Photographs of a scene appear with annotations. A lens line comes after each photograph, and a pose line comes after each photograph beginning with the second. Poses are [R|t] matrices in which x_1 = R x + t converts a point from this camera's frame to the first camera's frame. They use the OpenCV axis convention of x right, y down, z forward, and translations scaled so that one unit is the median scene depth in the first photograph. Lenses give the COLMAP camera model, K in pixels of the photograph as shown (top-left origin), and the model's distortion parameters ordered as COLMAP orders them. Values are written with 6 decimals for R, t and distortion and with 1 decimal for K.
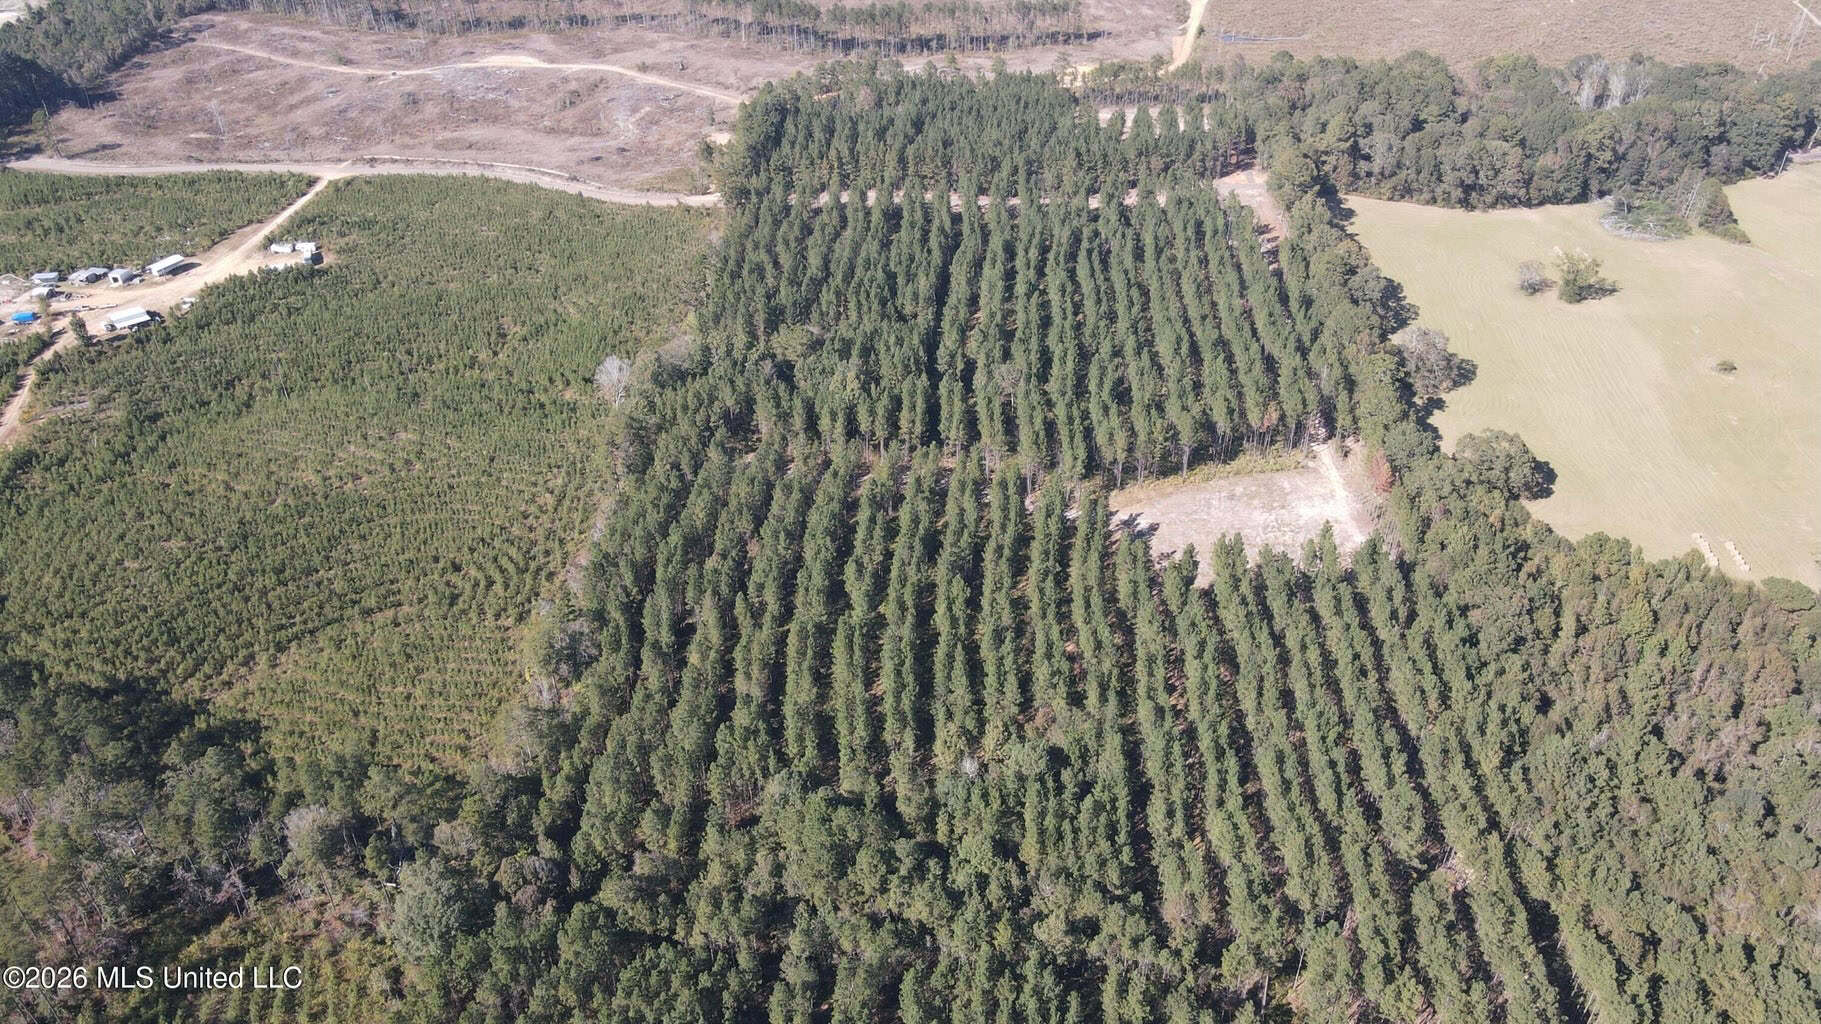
lens RADIAL K [[1327.0, 0, 903.8], [0, 1327.0, 505.2], [0, 0, 1]] dist [0.007706, 0.017708]
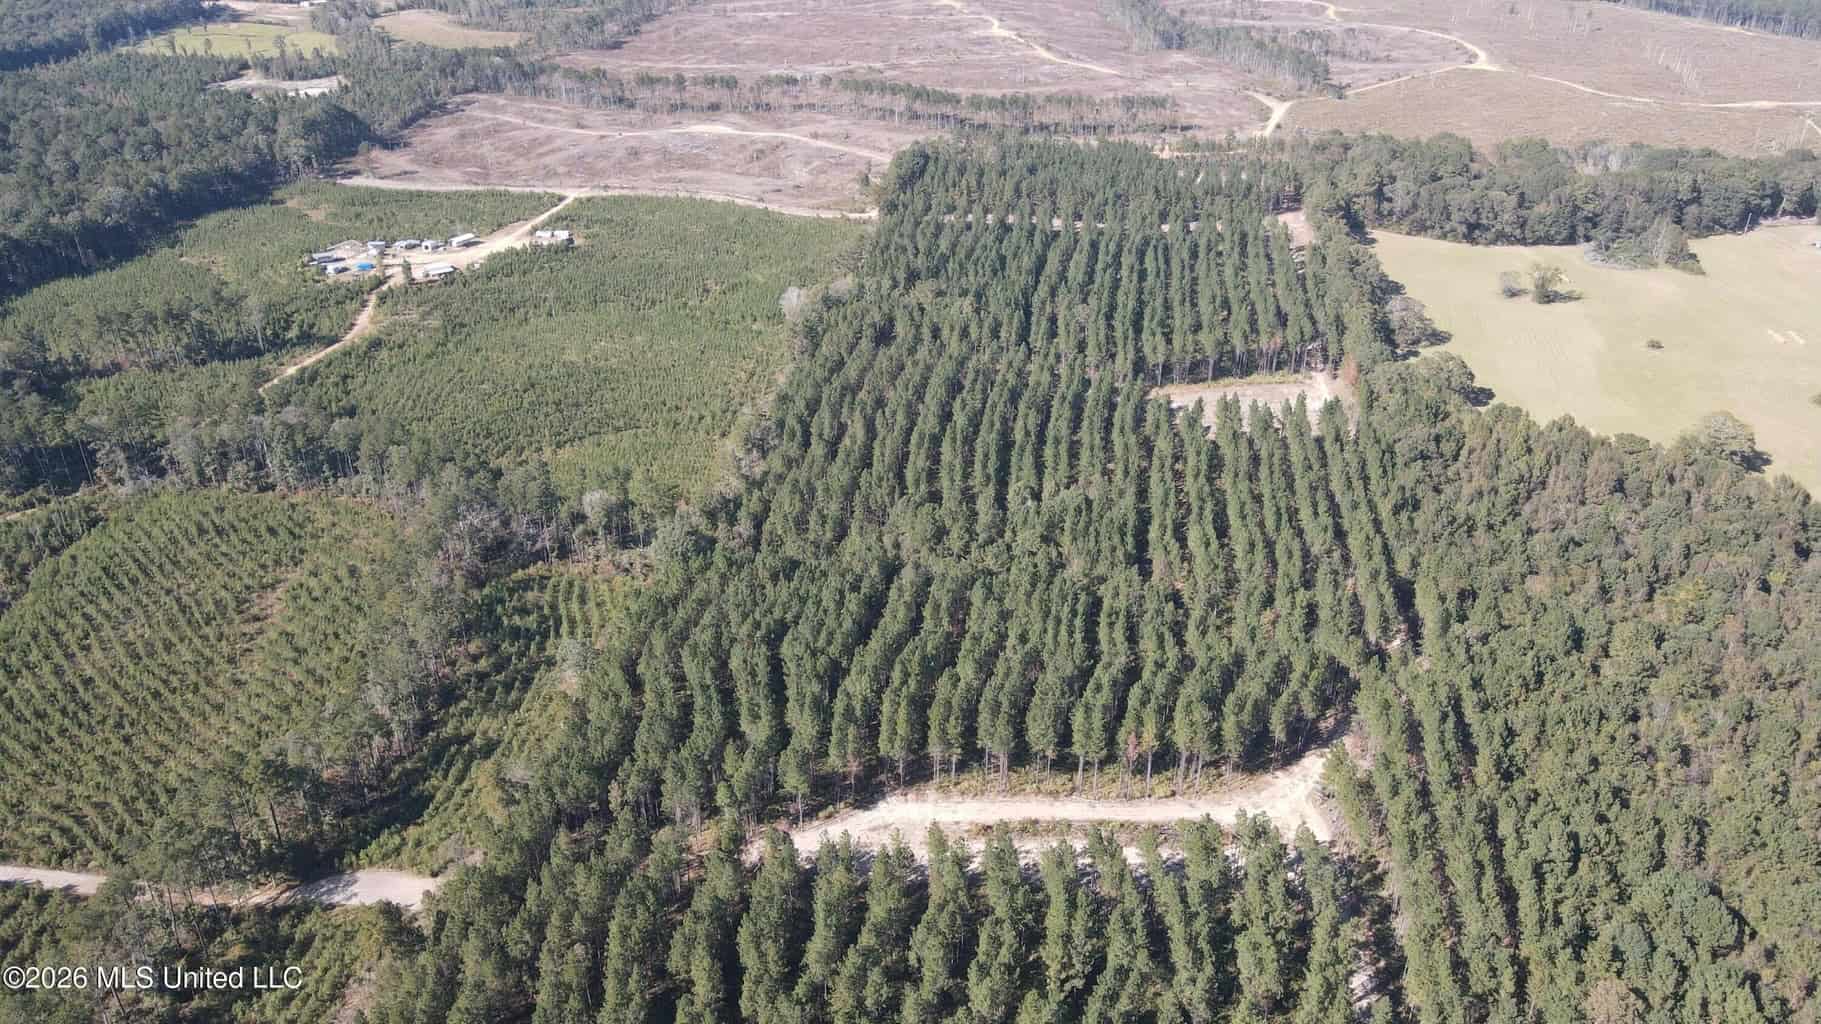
lens RADIAL K [[1327.0, 0, 911.7], [0, 1327.0, 531.6], [0, 0, 1]] dist [0.007706, 0.017708]
pose [[0.994962, 0.055699, -0.083354, 0.029048], [-0.063585, 0.993429, -0.095165, 0.249012], [0.077505, 0.099986, 0.991966, -0.309963]]
